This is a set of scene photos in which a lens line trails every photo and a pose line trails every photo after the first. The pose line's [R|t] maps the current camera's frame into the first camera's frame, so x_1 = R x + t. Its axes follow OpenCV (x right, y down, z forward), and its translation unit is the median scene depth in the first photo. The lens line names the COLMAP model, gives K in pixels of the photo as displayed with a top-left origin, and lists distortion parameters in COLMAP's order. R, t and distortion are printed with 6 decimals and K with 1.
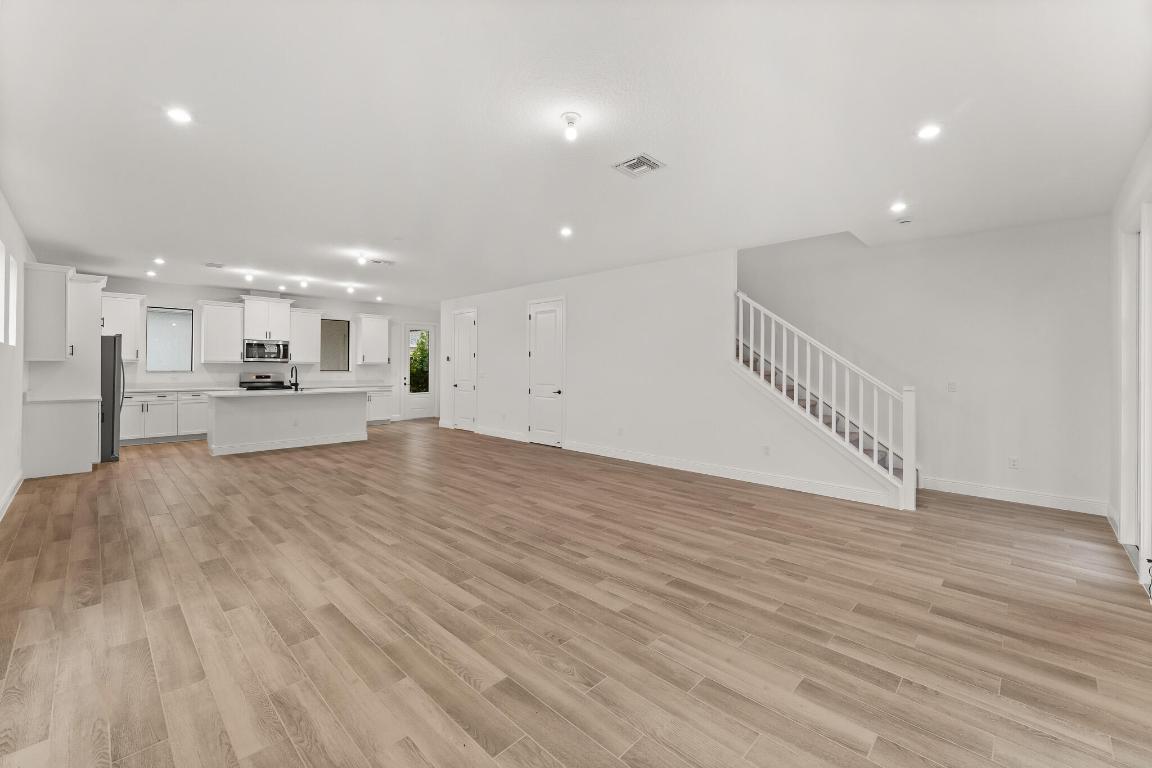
lens RADIAL K [[469.4, 0, 569.7], [0, 469.4, 364.5], [0, 0, 1]] dist [0.006894, -0.001351]
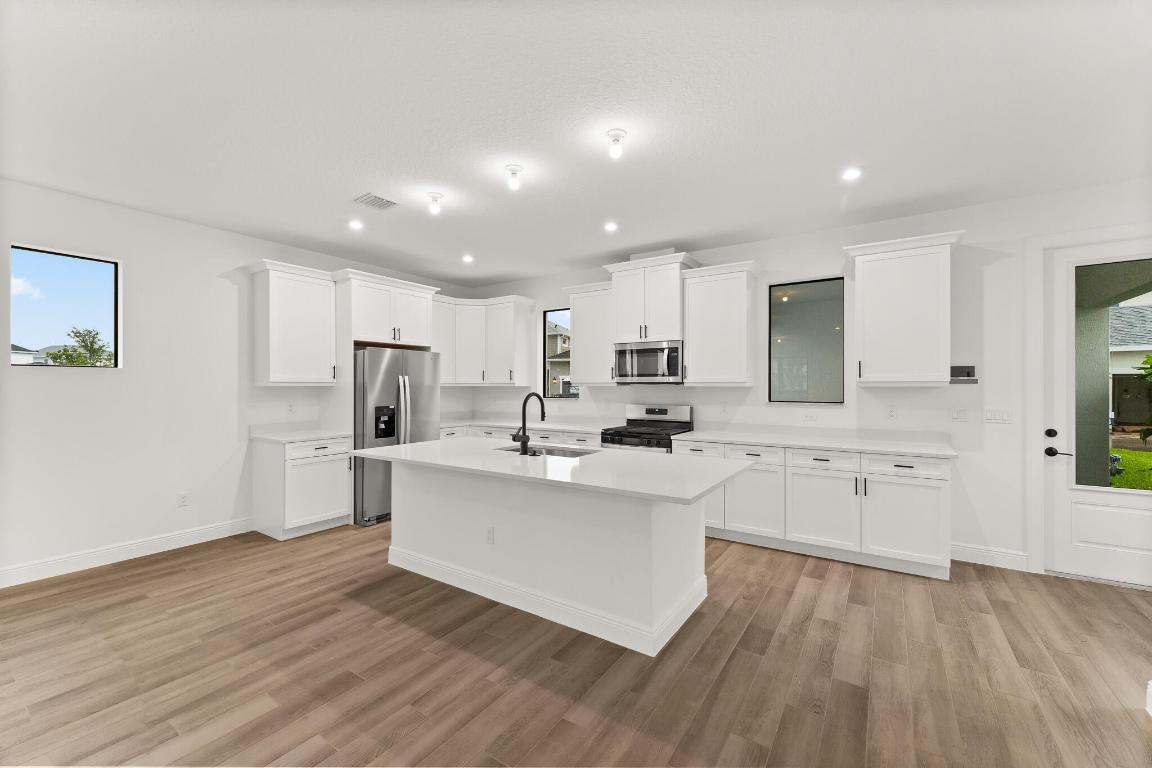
lens RADIAL K [[469.4, 0, 576.5], [0, 469.4, 386.0], [0, 0, 1]] dist [0.006894, -0.001351]
pose [[0.188361, -0.005018, -0.982087, -0.323360], [0.007345, 0.999966, -0.003701, -0.002542], [0.982072, -0.006516, 0.188392, 1.824594]]
